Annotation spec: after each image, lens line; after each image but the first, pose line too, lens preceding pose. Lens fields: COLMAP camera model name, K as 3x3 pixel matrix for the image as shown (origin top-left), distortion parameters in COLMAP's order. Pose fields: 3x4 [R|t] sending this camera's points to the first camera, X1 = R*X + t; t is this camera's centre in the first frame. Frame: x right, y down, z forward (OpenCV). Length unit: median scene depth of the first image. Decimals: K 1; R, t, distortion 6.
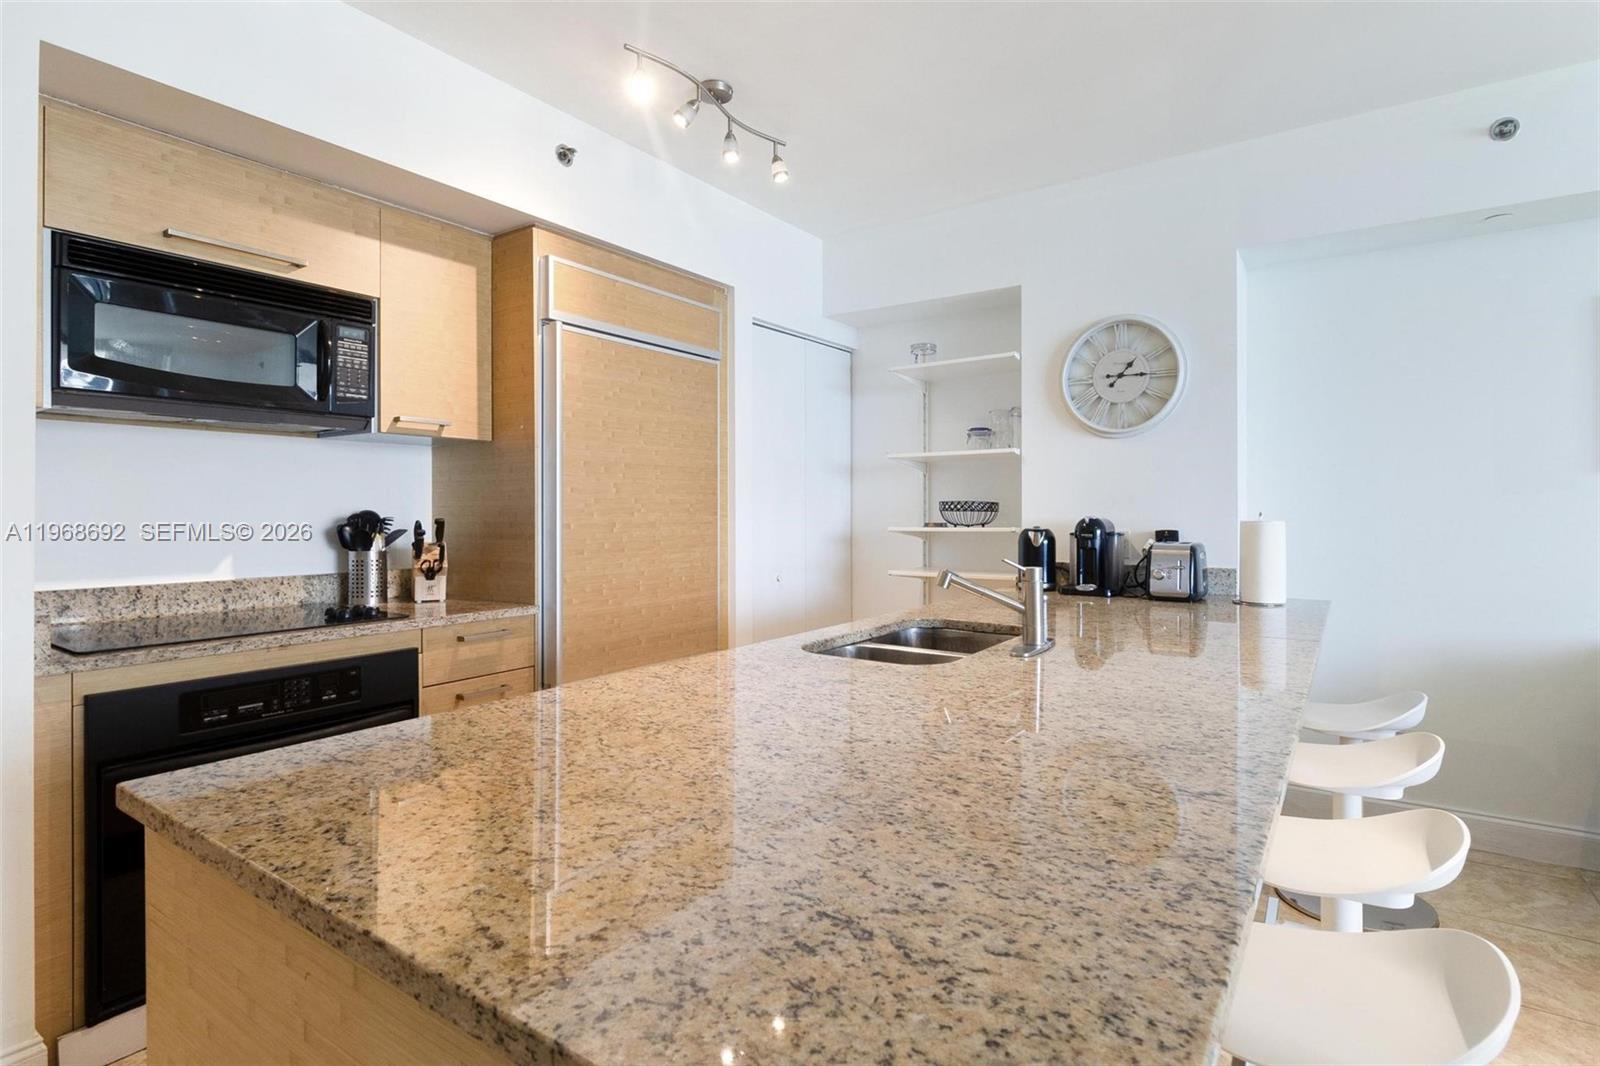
lens RADIAL K [[795.8, 0, 801.9], [0, 795.8, 513.5], [0, 0, 1]] dist [-0.003684, -0.000925]
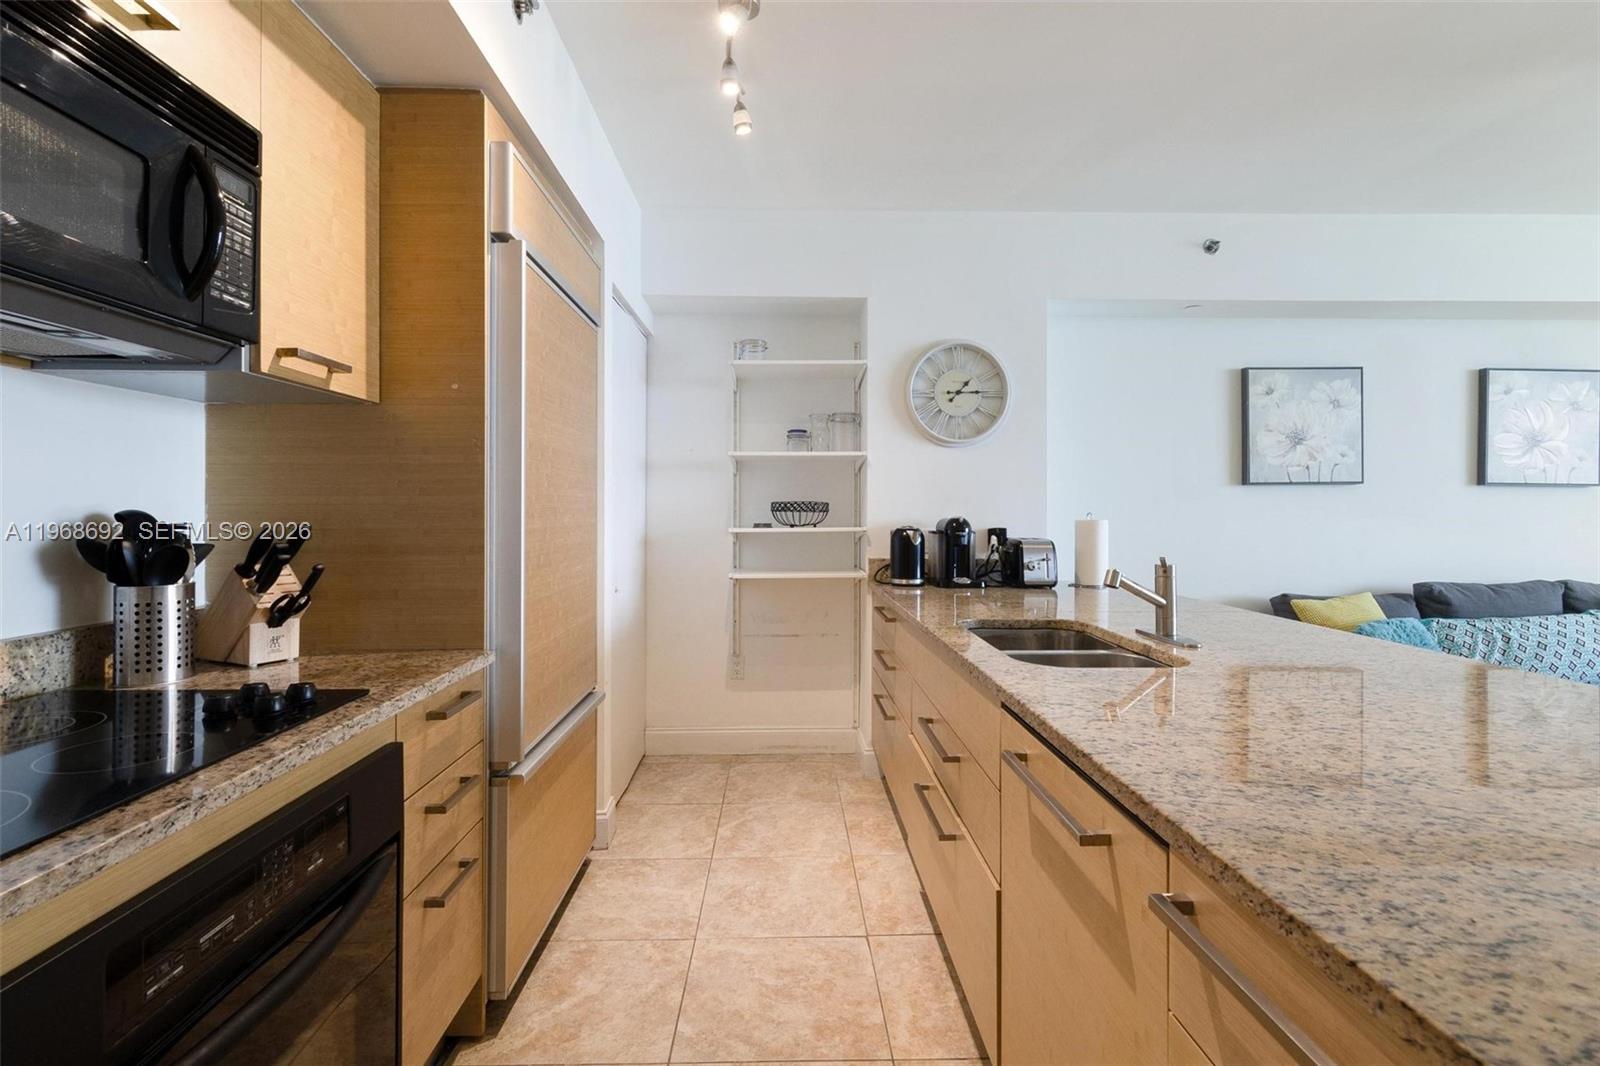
lens RADIAL K [[750.0, 0, 796.5], [0, 750.0, 512.0], [0, 0, 1]] dist [0.003673, 0.000368]
pose [[0.808616, -0.000041, 0.588337, -0.433696], [0.000611, 1.000000, -0.000770, -0.002089], [-0.588337, 0.000982, 0.808615, 0.280626]]
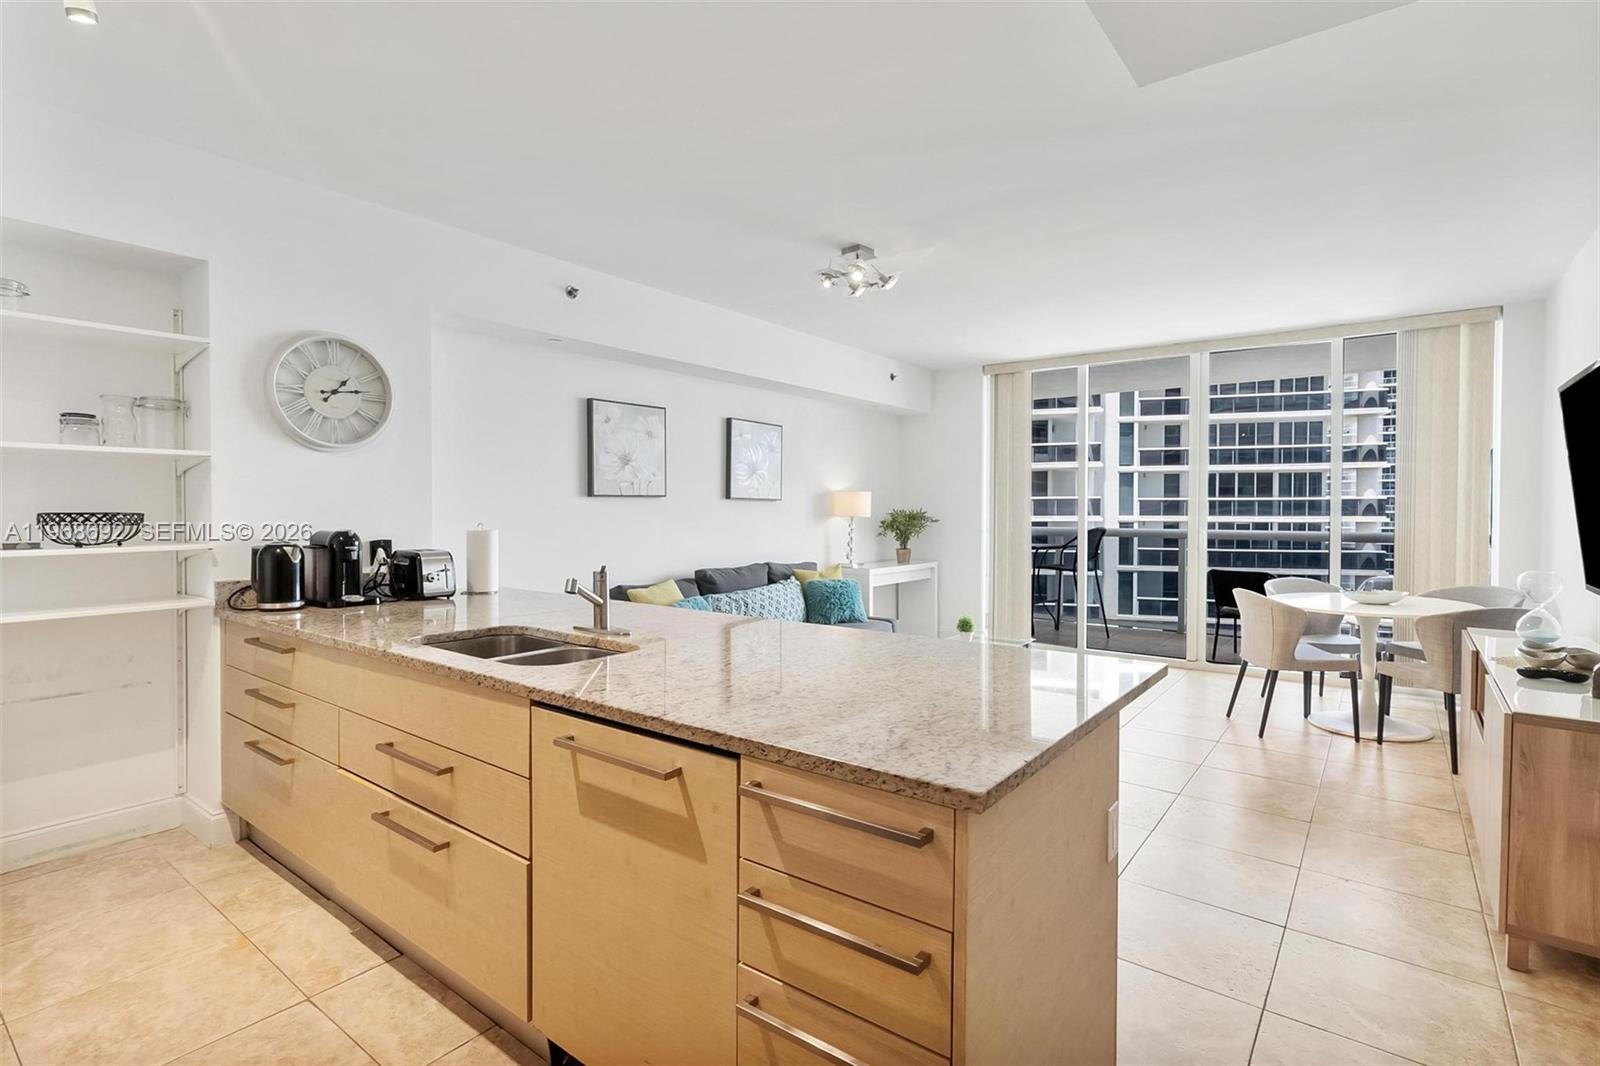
lens RADIAL K [[765.6, 0, 803.1], [0, 765.6, 526.2], [0, 0, 1]] dist [0.001700, 0.000567]
pose [[0.046191, -0.021399, 0.998703, -0.590579], [0.000482, 0.999771, 0.021399, -0.021286], [-0.998933, -0.000508, 0.046191, 0.360511]]
